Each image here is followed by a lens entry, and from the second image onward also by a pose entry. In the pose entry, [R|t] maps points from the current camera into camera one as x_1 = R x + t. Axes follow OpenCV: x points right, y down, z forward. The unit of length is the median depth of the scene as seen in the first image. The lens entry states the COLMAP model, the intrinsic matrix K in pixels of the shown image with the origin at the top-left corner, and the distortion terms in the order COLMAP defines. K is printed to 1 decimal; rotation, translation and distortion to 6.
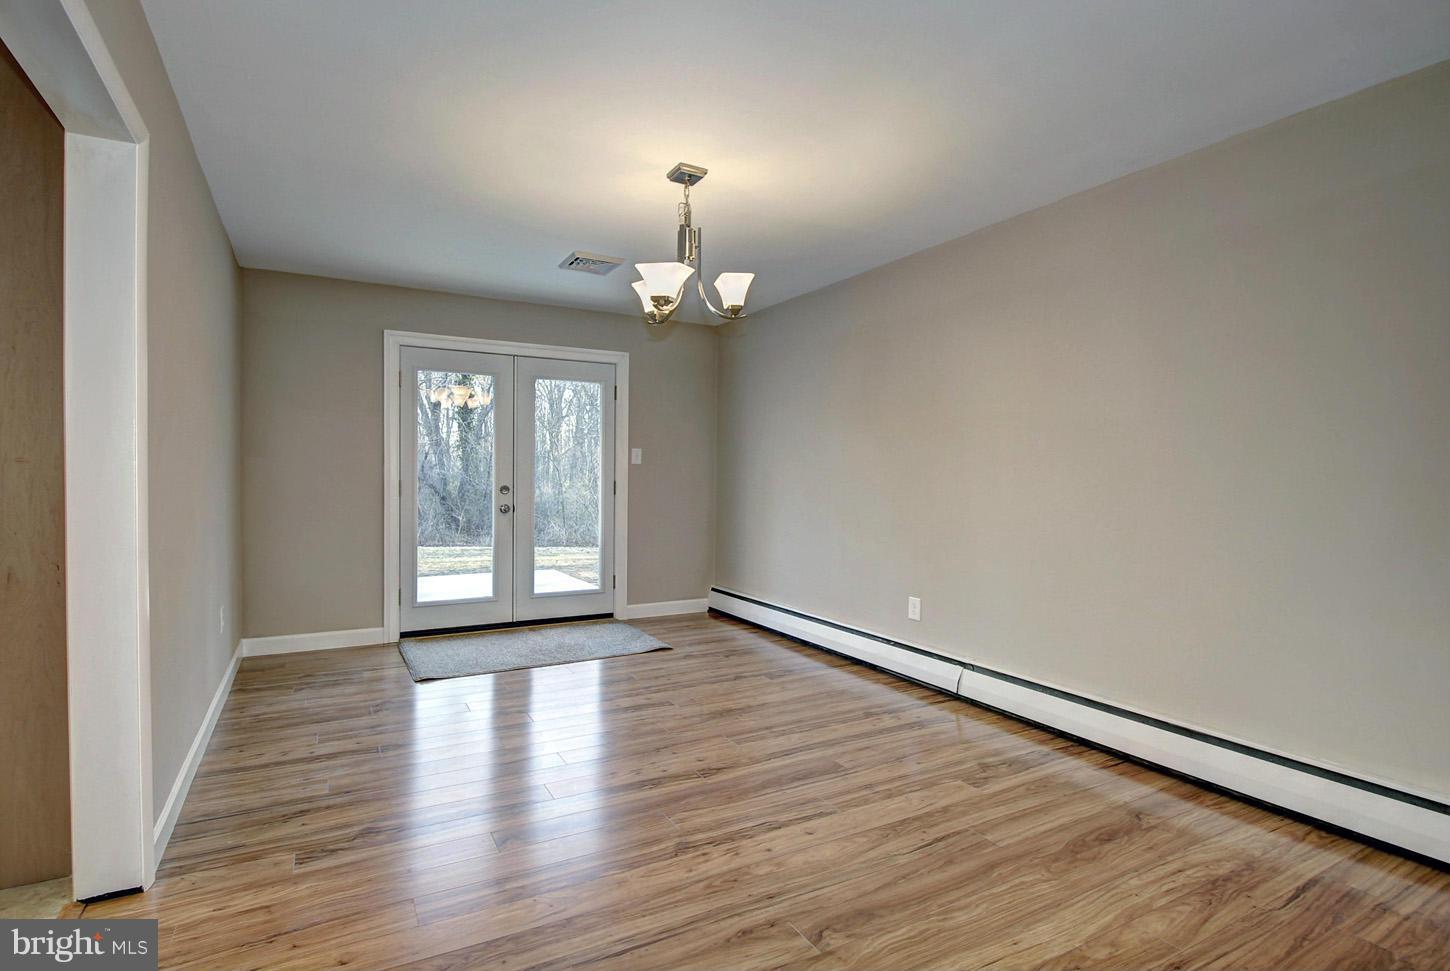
lens RADIAL K [[653.3, 0, 697.9], [0, 653.3, 487.0], [0, 0, 1]] dist [-0.015737, -0.000263]
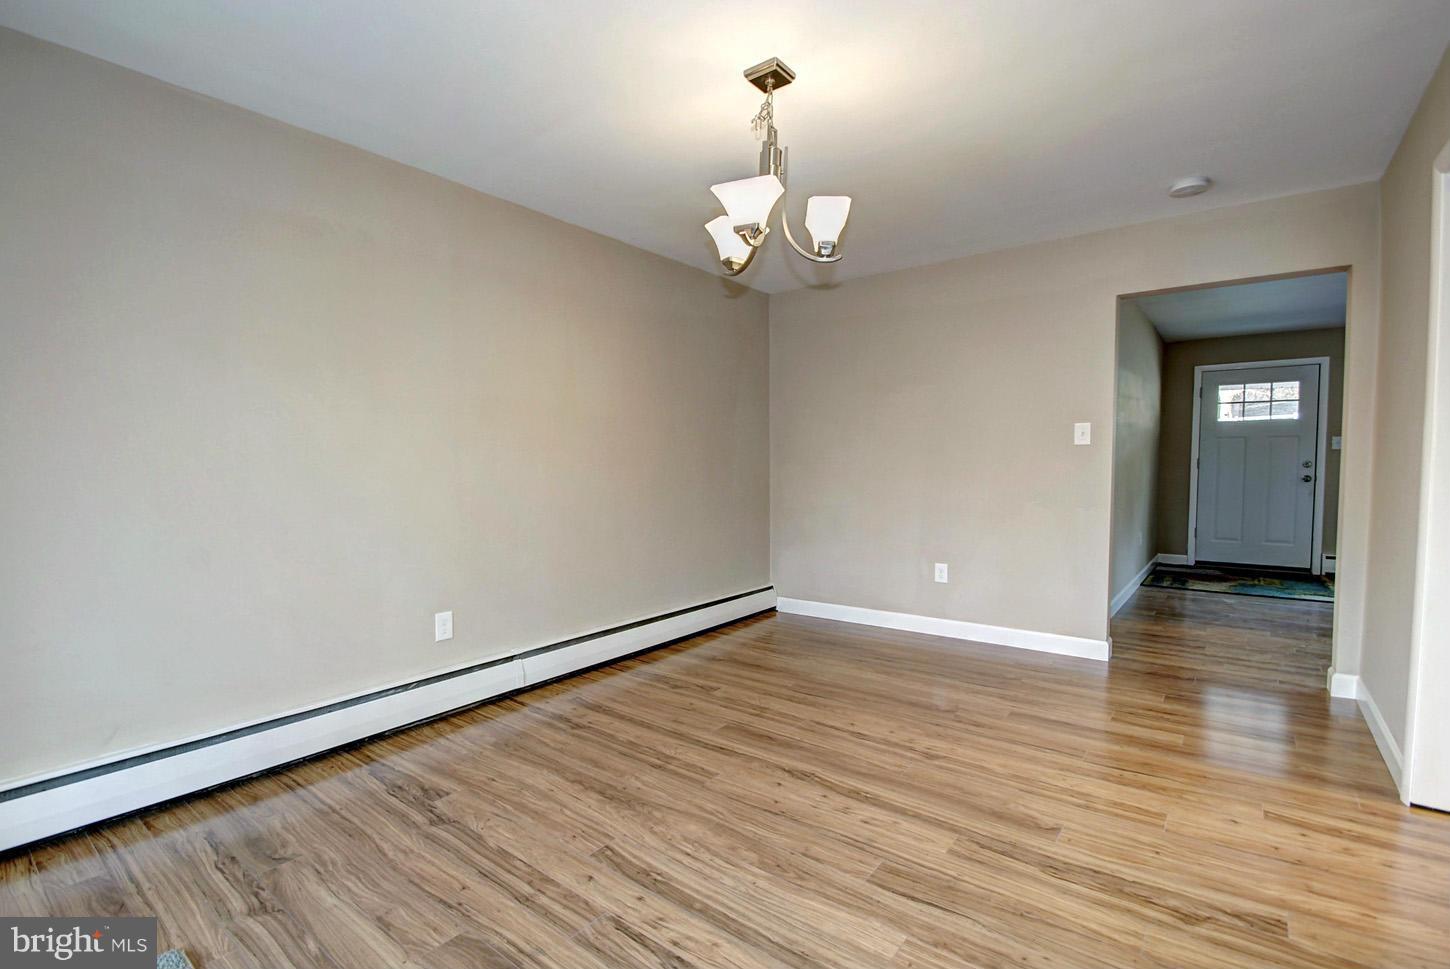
lens RADIAL K [[650.3, 0, 731.8], [0, 650.3, 503.8], [0, 0, 1]] dist [-0.016103, -0.000681]
pose [[-0.375962, -0.069751, 0.924006, -0.743324], [0.023953, 0.996098, 0.084940, -0.034035], [-0.926325, 0.054067, -0.372824, 1.341489]]
